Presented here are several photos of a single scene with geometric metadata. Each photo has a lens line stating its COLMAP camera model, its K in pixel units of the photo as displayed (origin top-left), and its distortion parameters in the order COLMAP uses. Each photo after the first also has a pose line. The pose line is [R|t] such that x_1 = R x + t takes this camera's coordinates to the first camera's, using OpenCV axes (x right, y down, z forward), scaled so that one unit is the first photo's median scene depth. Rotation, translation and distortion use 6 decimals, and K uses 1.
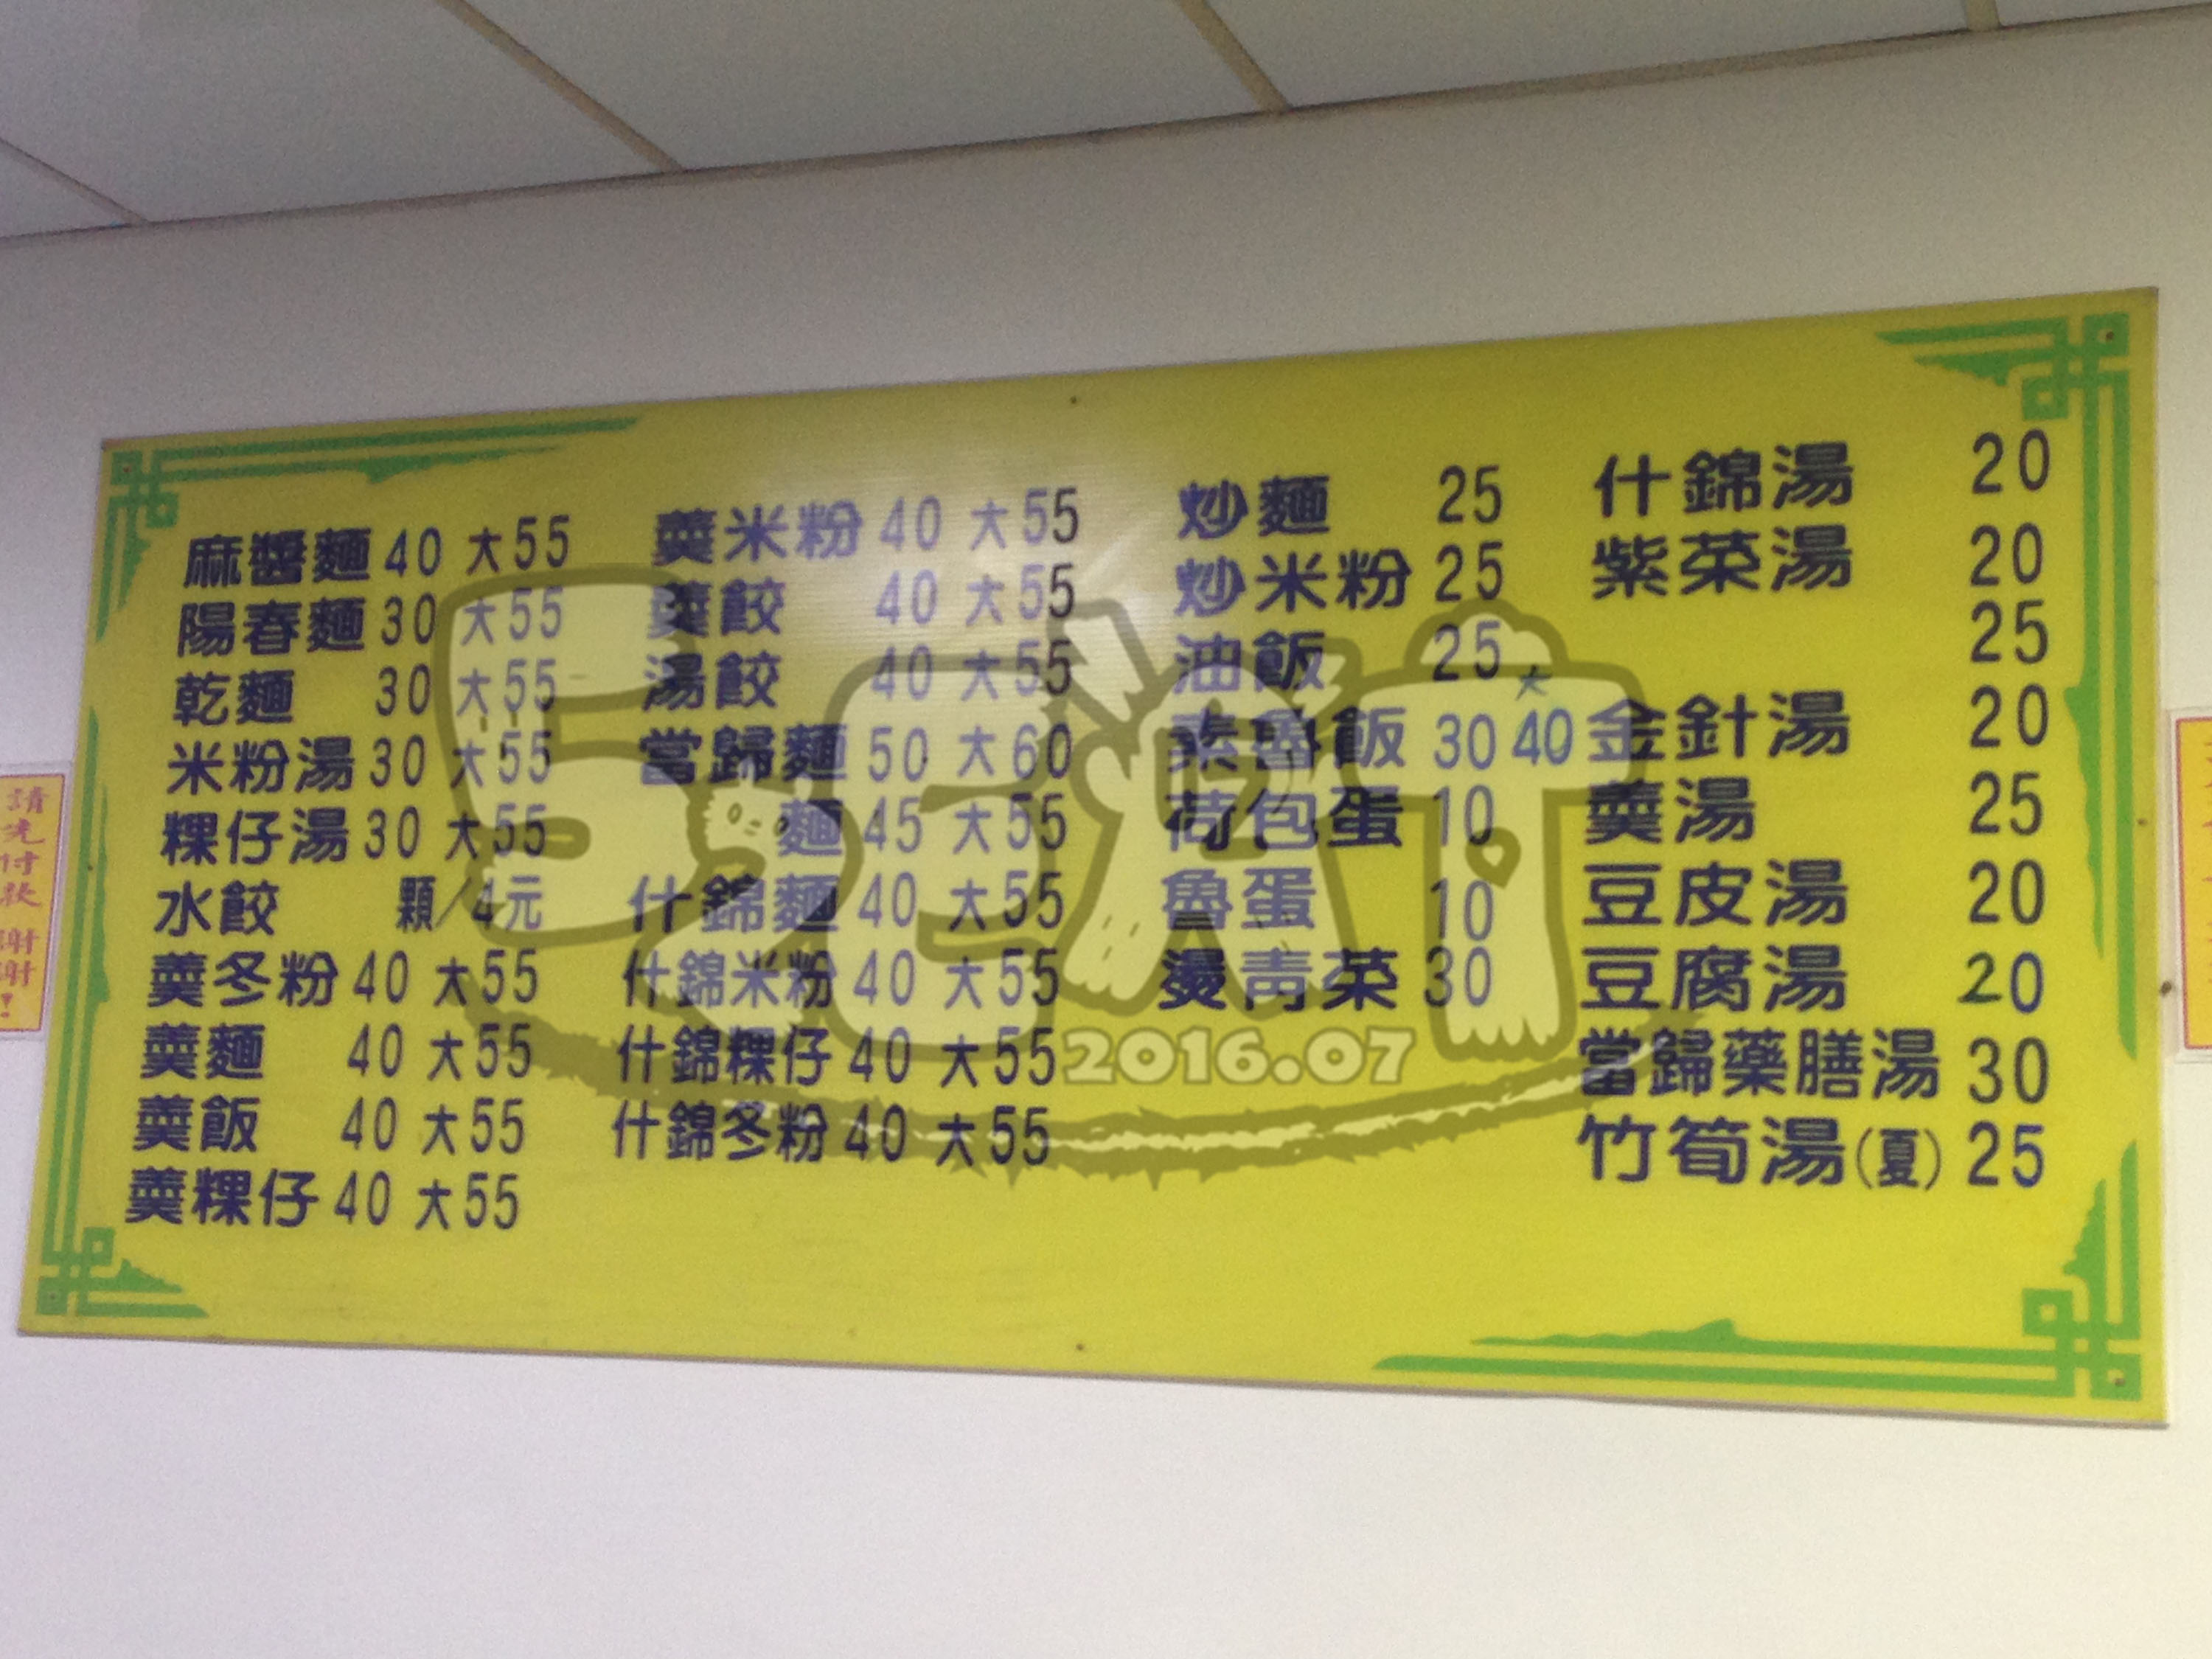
lens RADIAL K [[3466.6, 0, 1105.5], [0, 3466.6, 830.5], [0, 0, 1]] dist [0.061694, 0.000000]
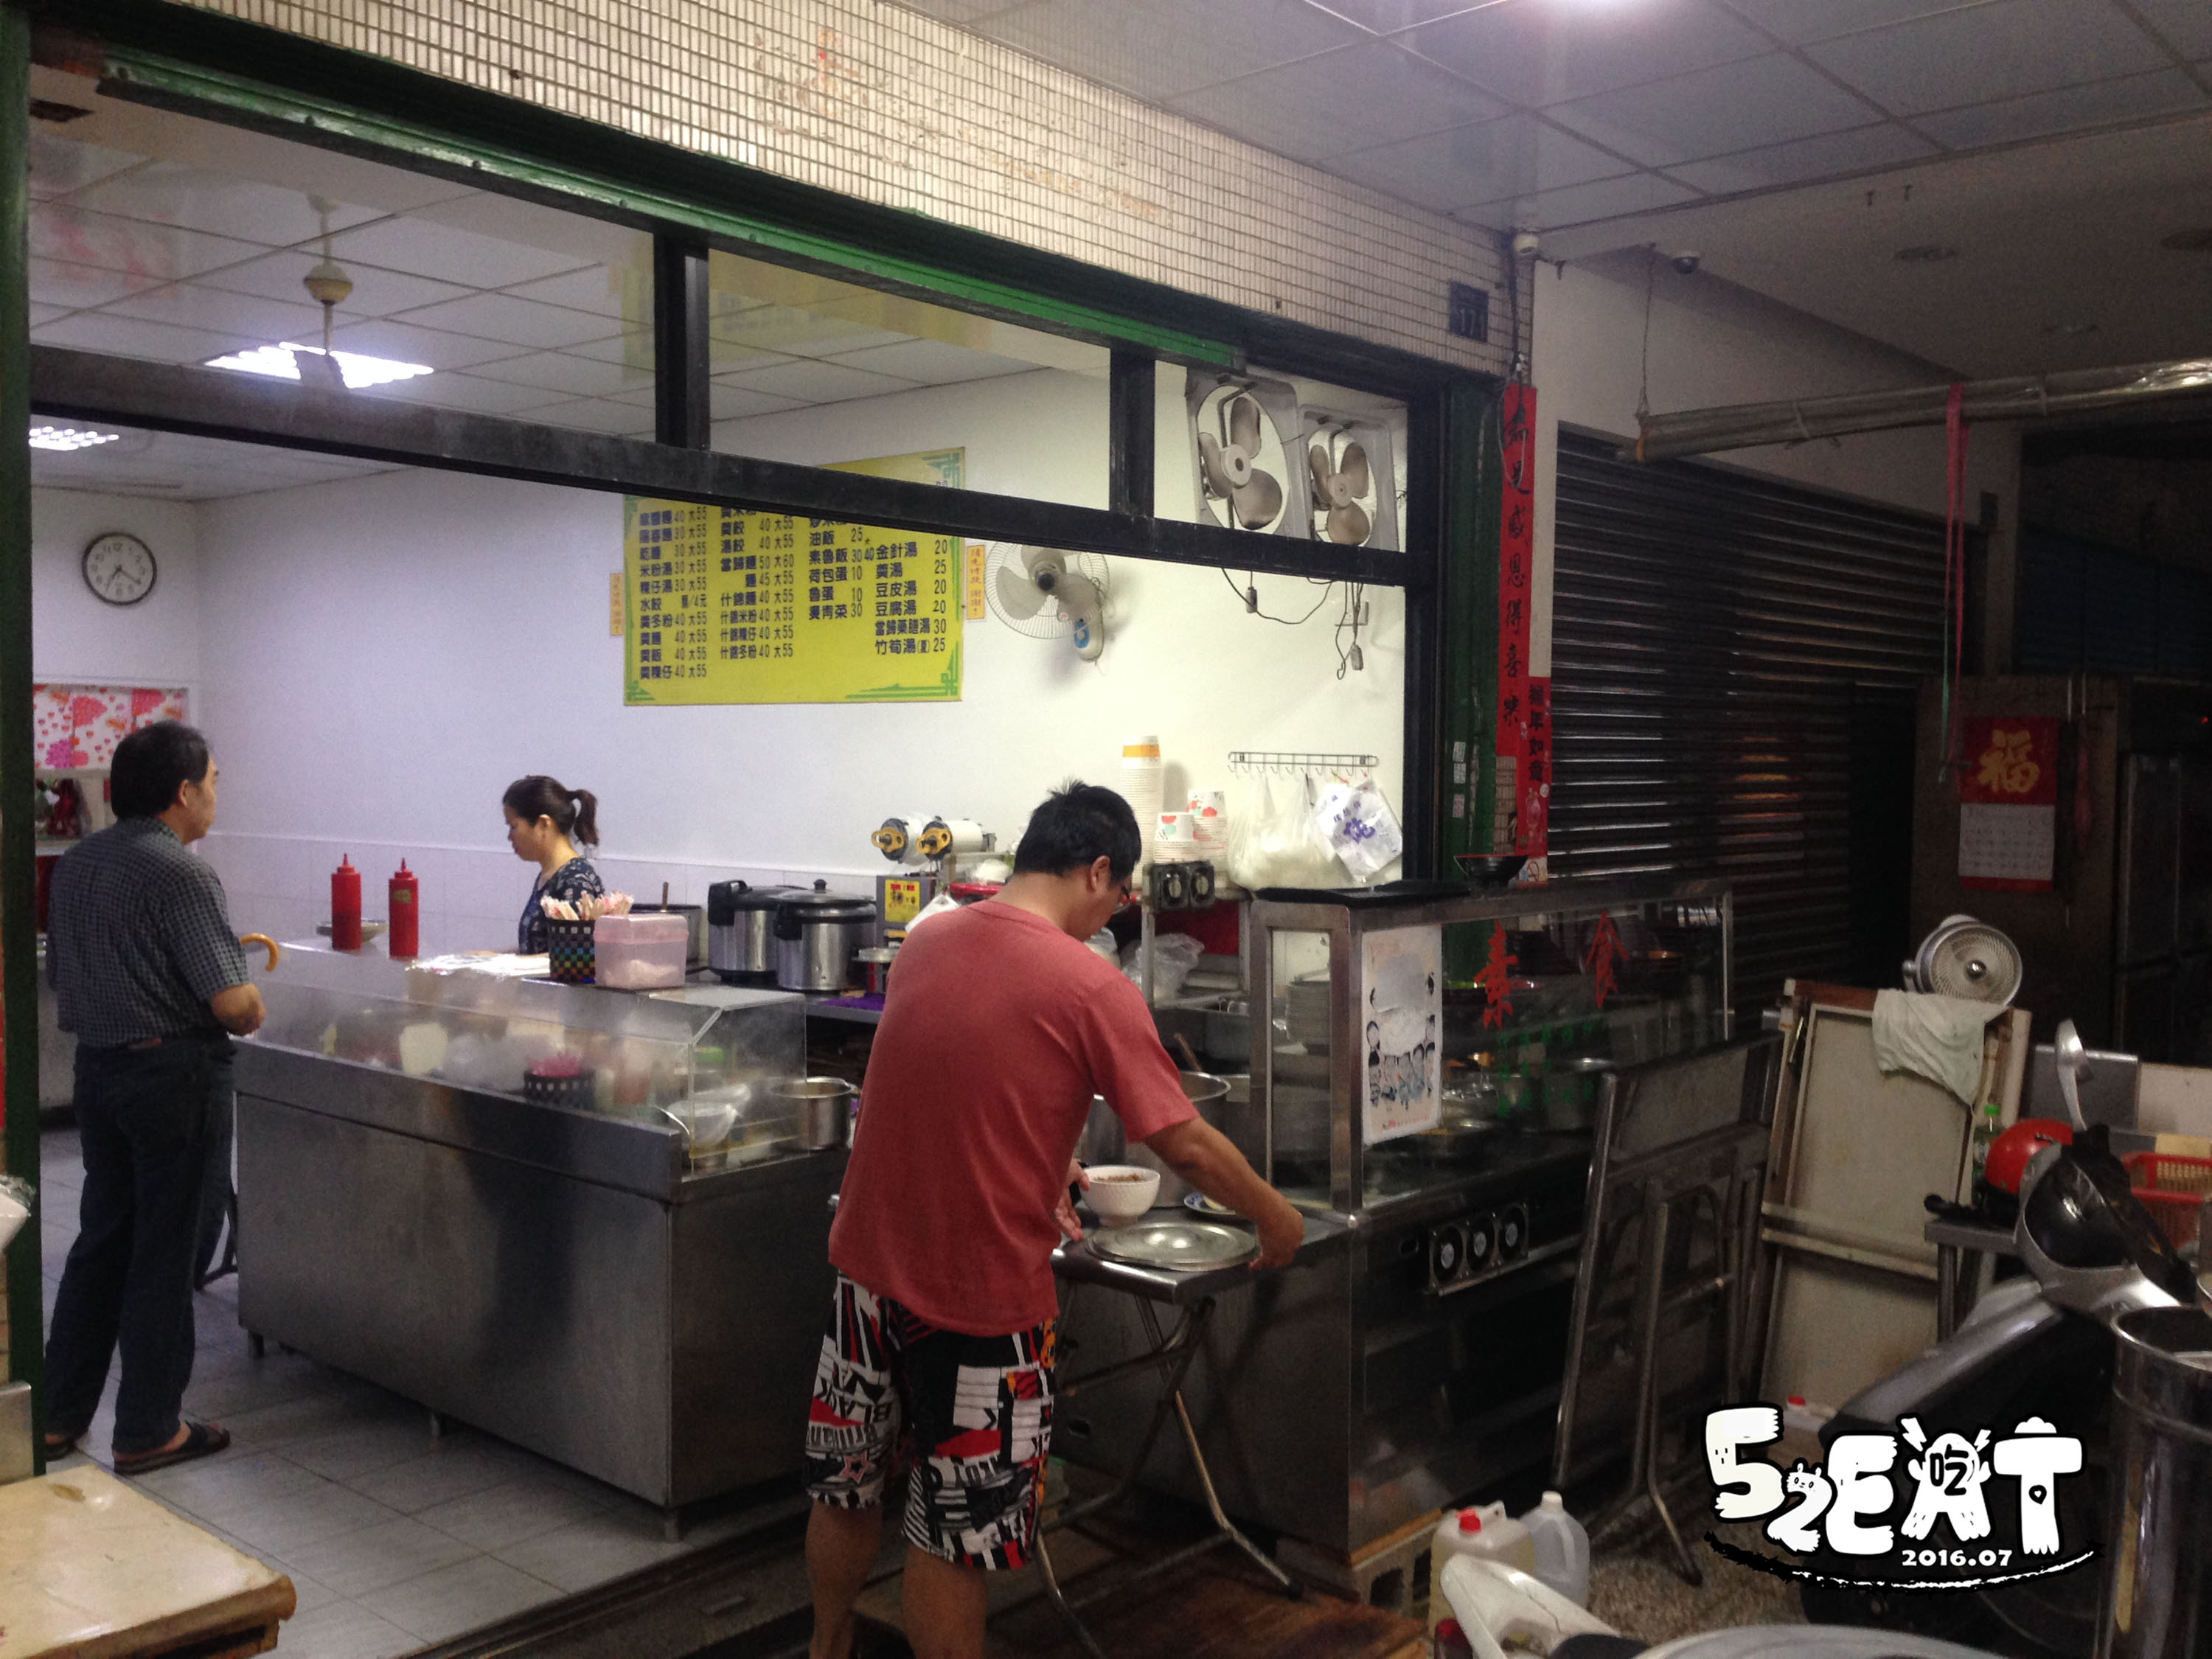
lens RADIAL K [[2081.9, 0, 1106.4], [0, 2081.9, 830.8], [0, 0, 1]] dist [-0.009691, 0.000000]
pose [[0.943517, -0.028585, -0.330088, 1.131626], [0.093351, 0.978845, 0.182067, -0.121093], [0.317900, -0.202597, 0.926226, -1.263200]]
